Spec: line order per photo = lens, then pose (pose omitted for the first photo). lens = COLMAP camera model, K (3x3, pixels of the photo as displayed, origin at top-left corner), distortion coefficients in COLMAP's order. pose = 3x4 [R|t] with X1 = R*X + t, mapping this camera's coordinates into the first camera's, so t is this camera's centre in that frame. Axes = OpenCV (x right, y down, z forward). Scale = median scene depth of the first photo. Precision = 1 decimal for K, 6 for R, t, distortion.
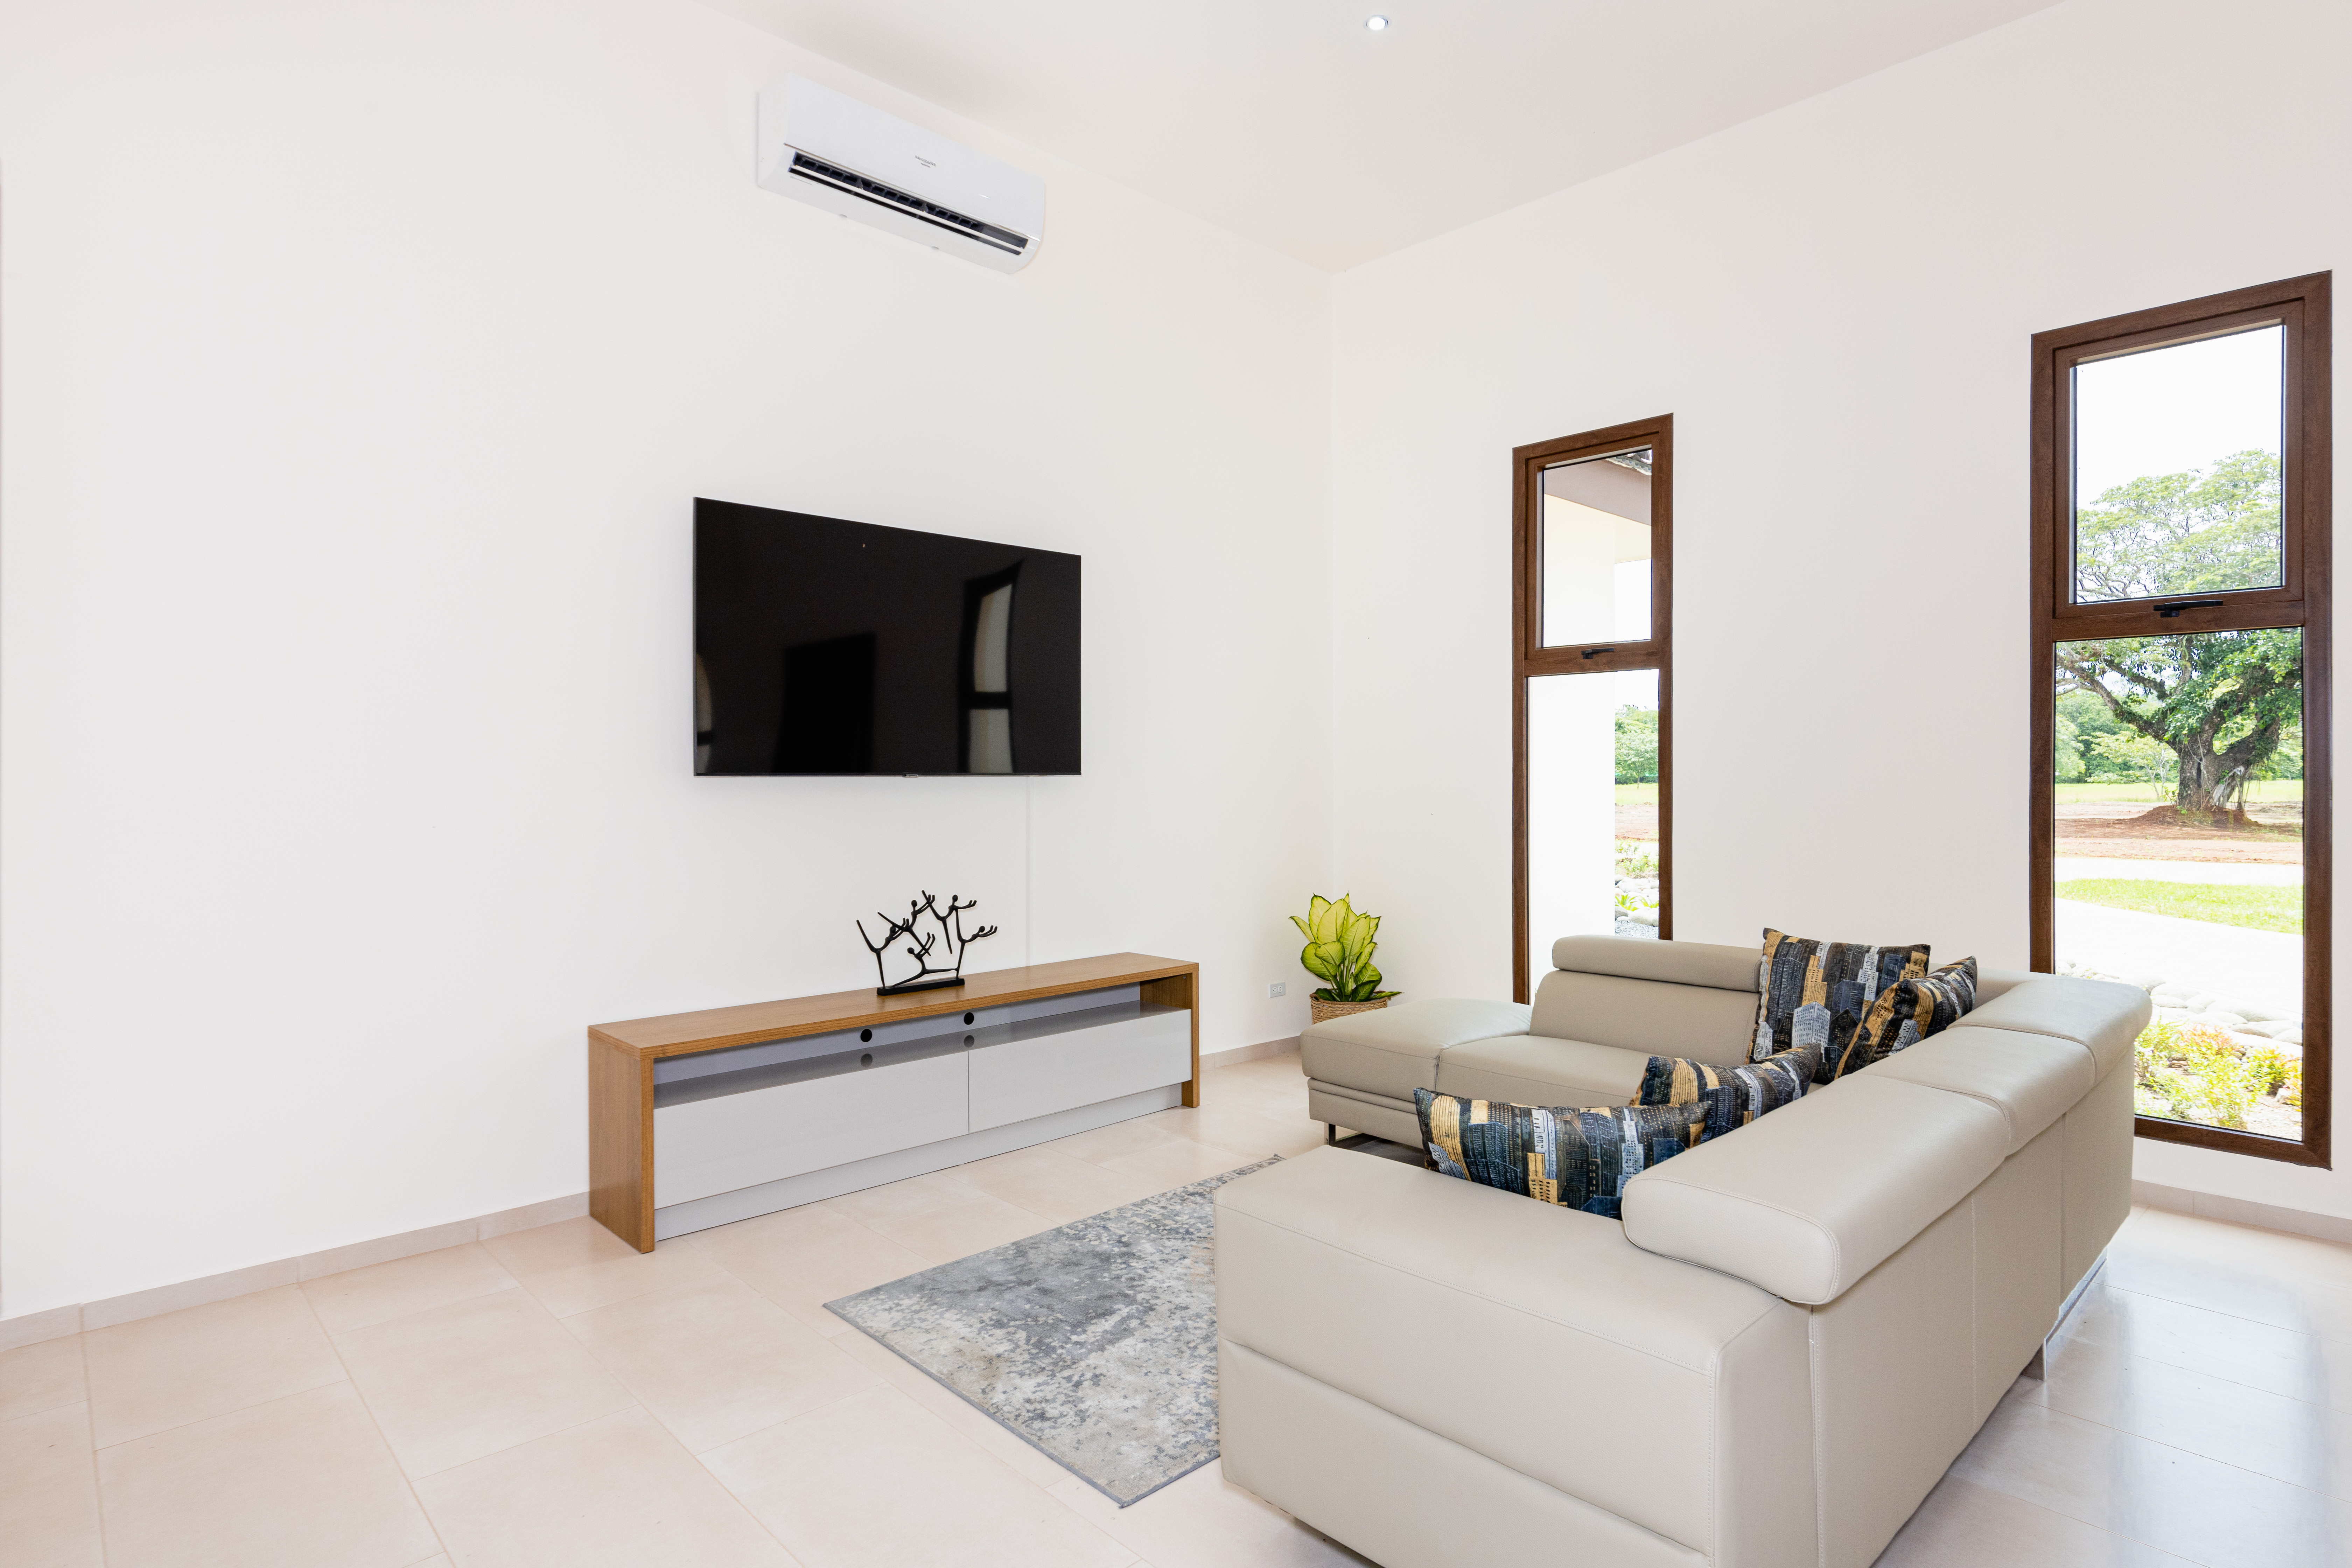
lens RADIAL K [[1260.2, 0, 1214.0], [0, 1260.2, 766.1], [0, 0, 1]] dist [0.004727, 0.001138]
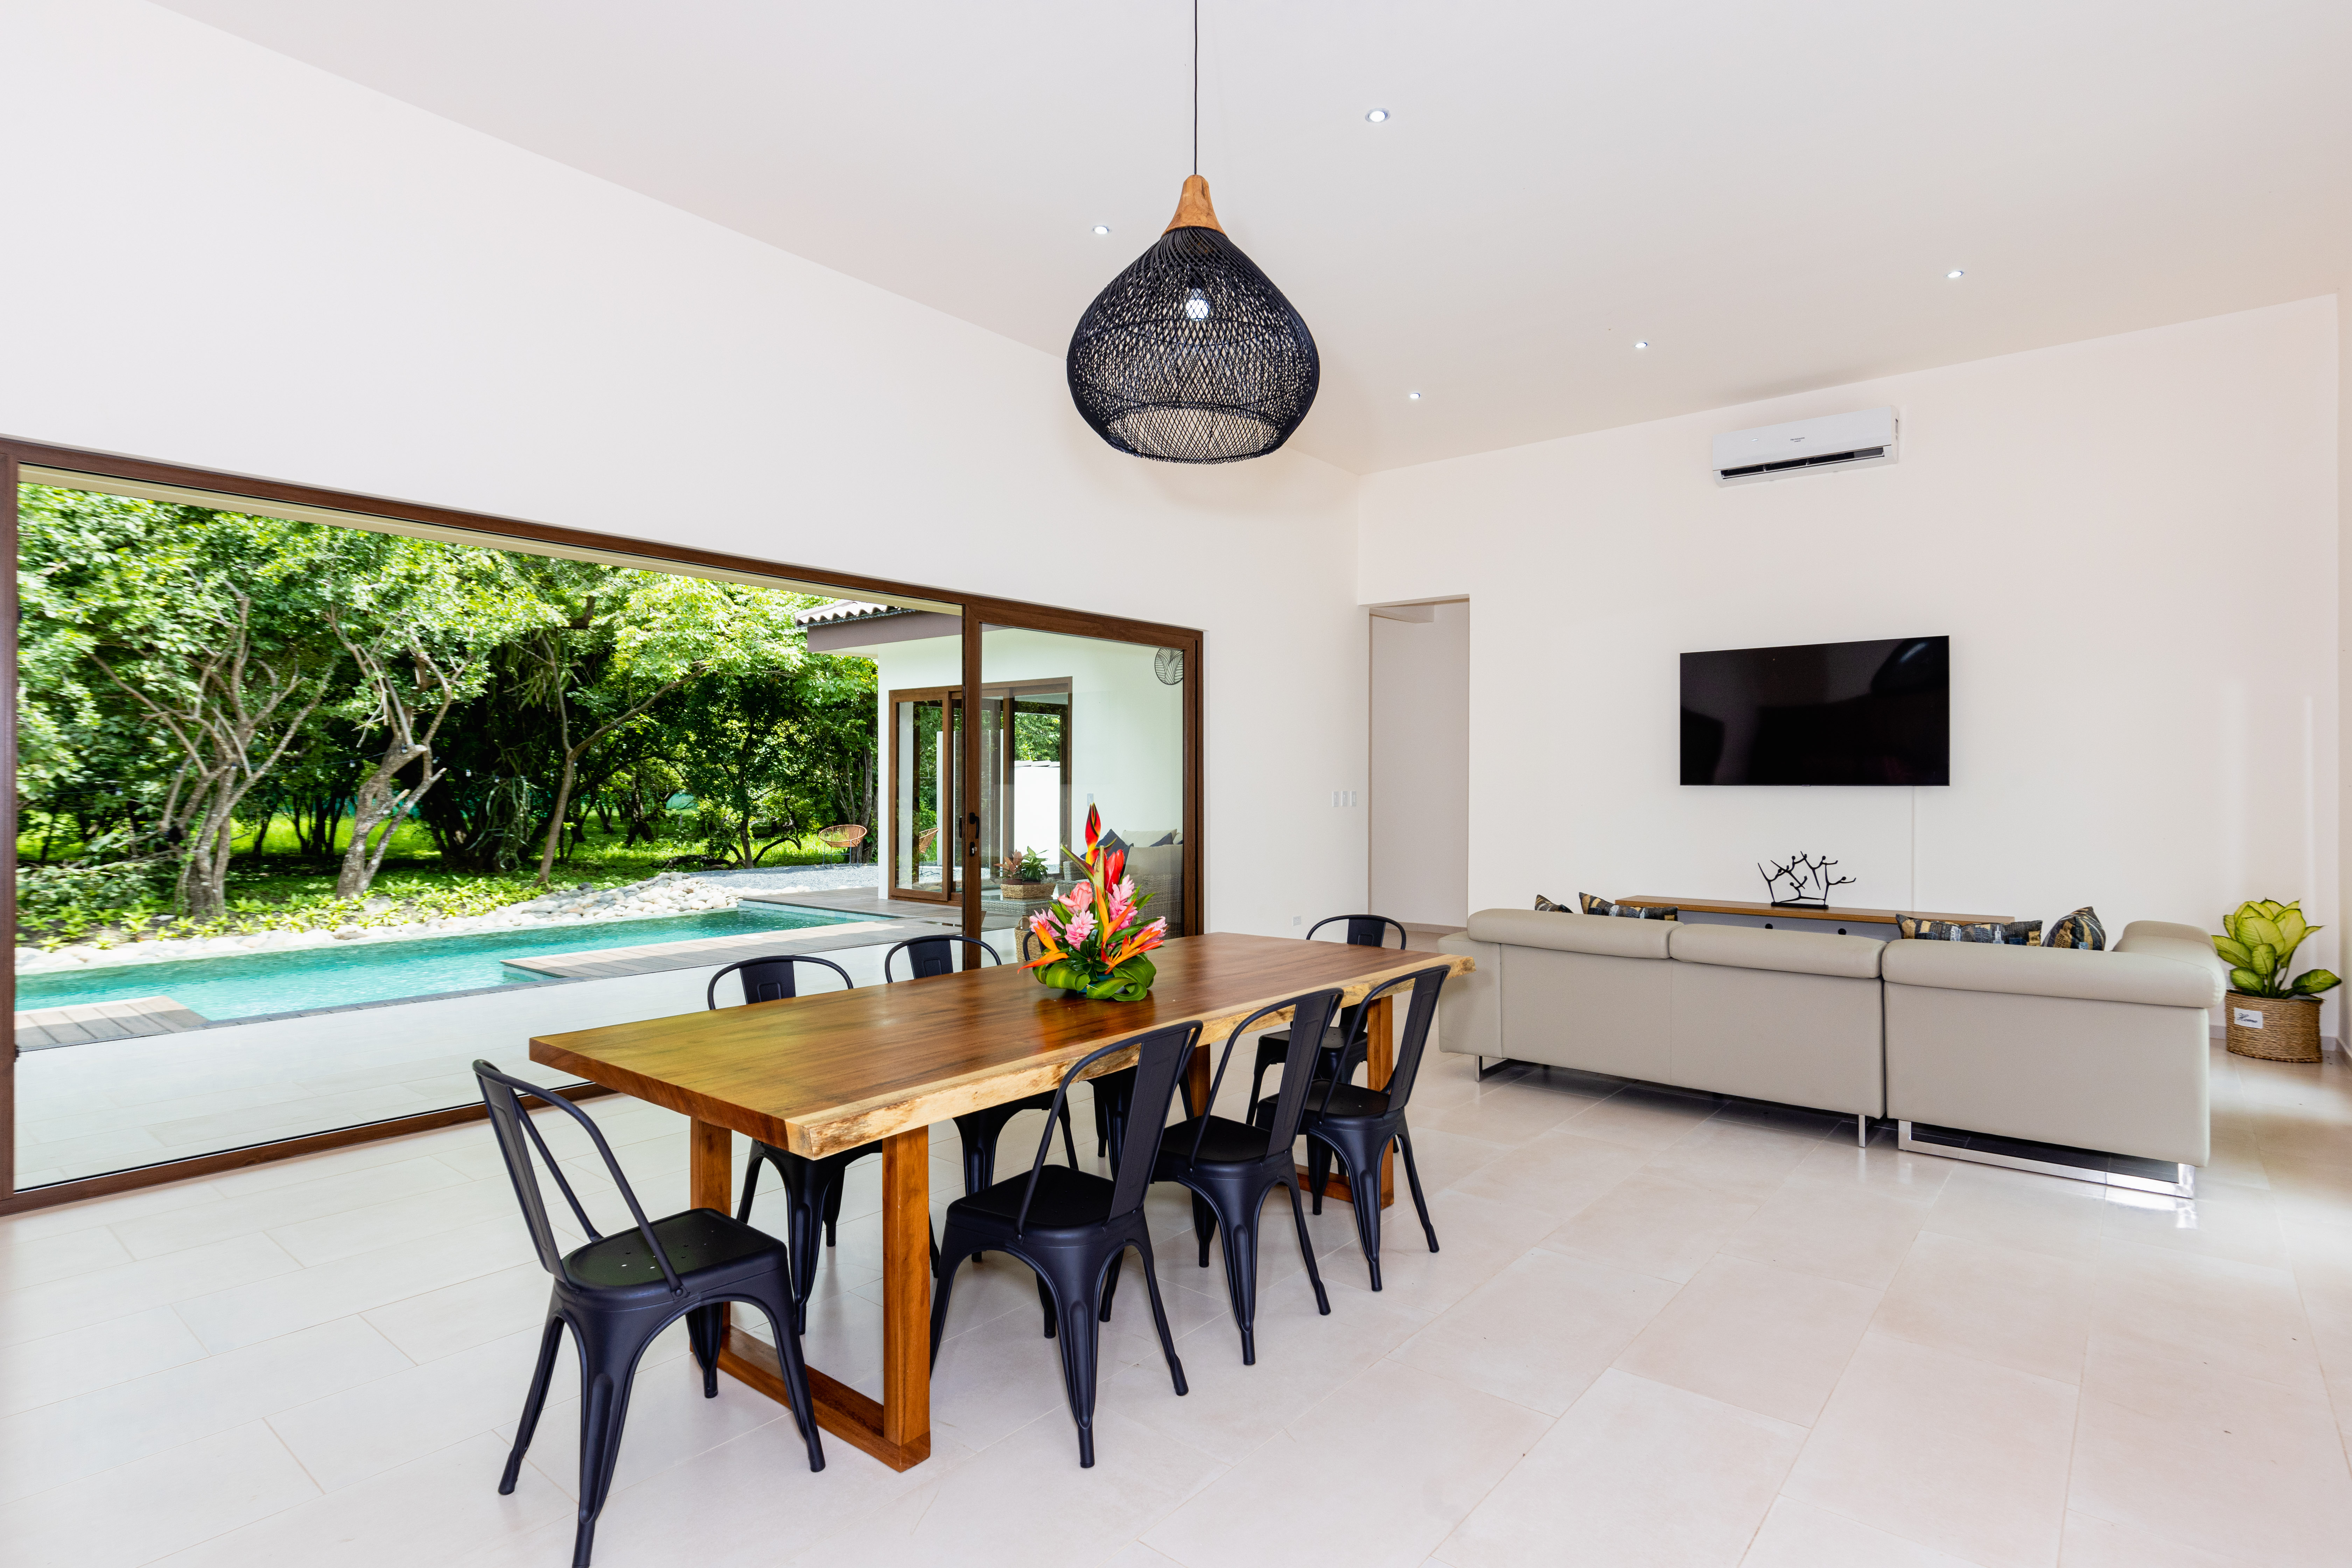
lens RADIAL K [[1200.3, 0, 1176.0], [0, 1200.3, 784.0], [0, 0, 1]] dist [-0.001978, -0.000104]
pose [[0.100031, -0.004896, -0.994972, 1.339106], [-0.006341, 0.999964, -0.005558, 0.020229], [0.994964, 0.006865, 0.099996, -0.032011]]
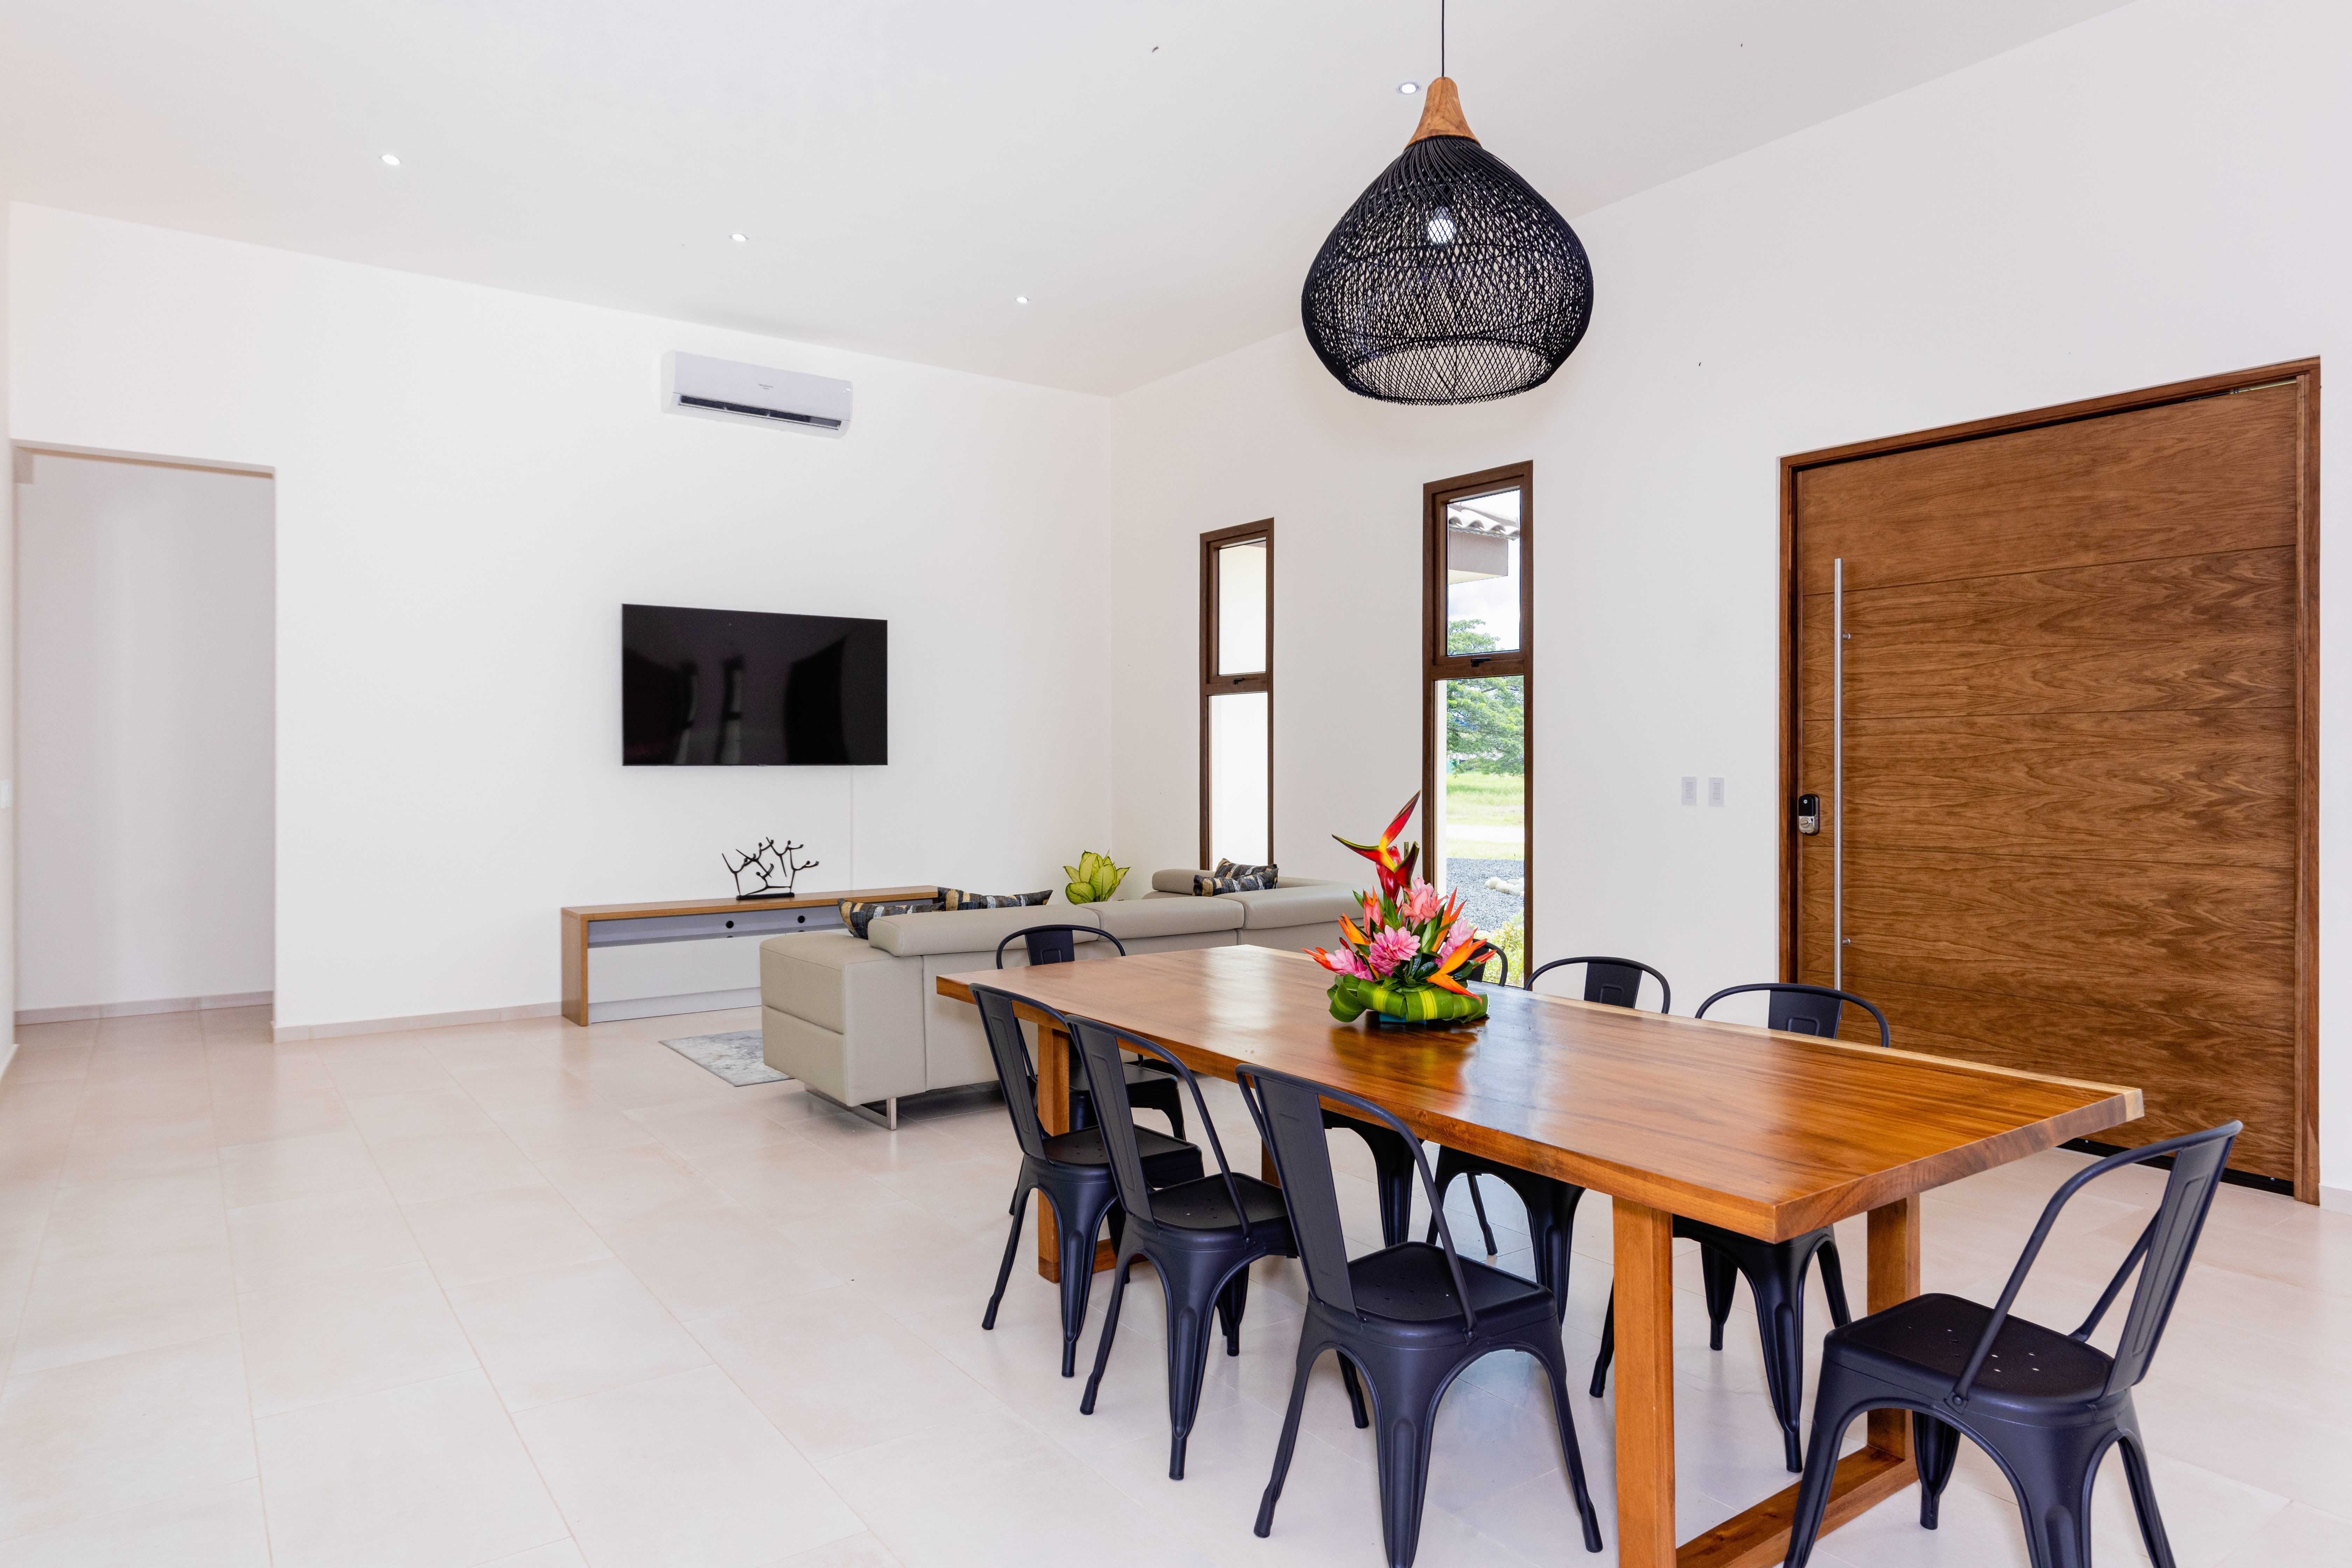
lens RADIAL K [[1404.7, 0, 1179.4], [0, 1404.7, 754.9], [0, 0, 1]] dist [0.004113, 0.000822]
pose [[0.988624, -0.000679, -0.150408, 0.558355], [0.000438, 0.999999, -0.001640, -0.002663], [0.150409, 0.001555, 0.988623, -0.692645]]
